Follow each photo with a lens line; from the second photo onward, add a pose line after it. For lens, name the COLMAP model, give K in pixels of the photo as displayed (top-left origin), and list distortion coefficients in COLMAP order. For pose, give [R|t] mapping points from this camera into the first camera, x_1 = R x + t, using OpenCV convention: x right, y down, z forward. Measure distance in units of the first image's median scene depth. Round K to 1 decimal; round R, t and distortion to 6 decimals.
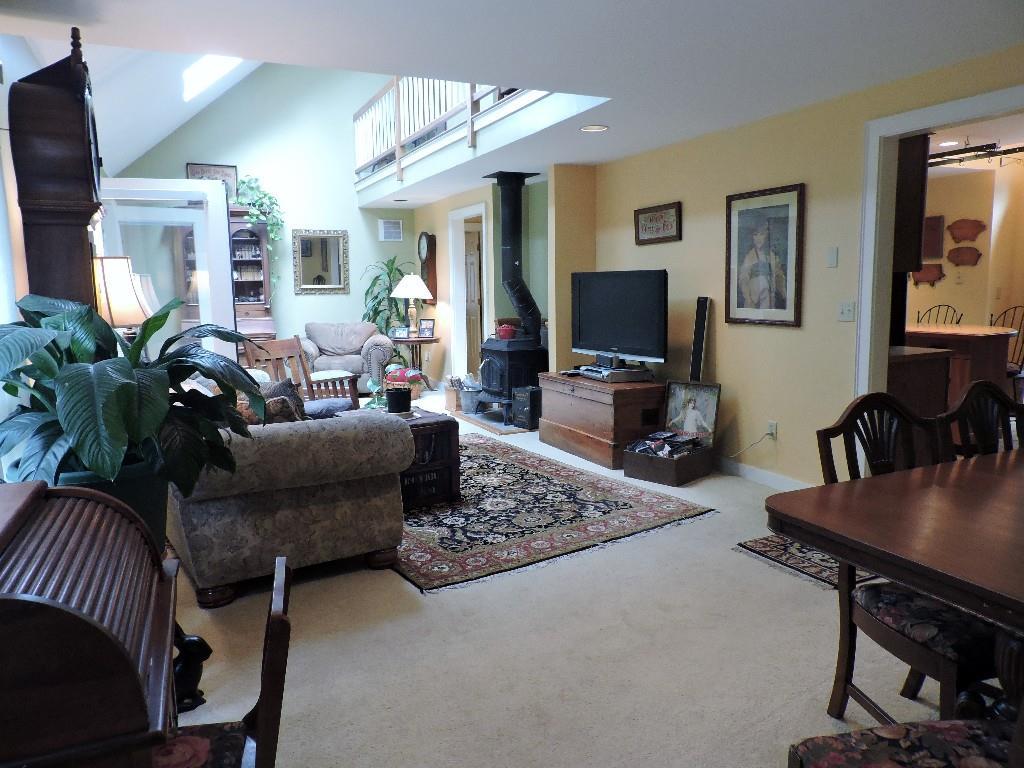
lens RADIAL K [[728.9, 0, 514.6], [0, 728.9, 381.3], [0, 0, 1]] dist [-0.013415, -0.009354]
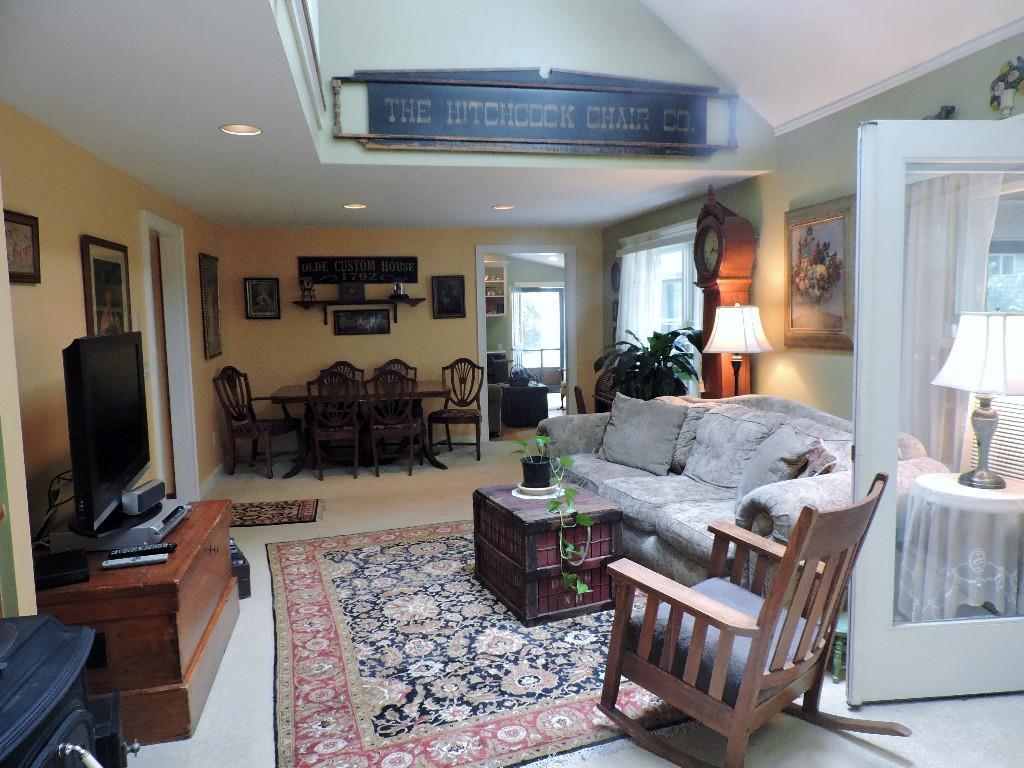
lens RADIAL K [[728.9, 0, 511.6], [0, 728.9, 384.7], [0, 0, 1]] dist [-0.013415, -0.009354]
pose [[-0.970782, 0.006704, 0.239869, -0.346202], [0.061815, 0.972860, 0.222986, -0.276471], [-0.231864, 0.231298, -0.944849, 1.846175]]
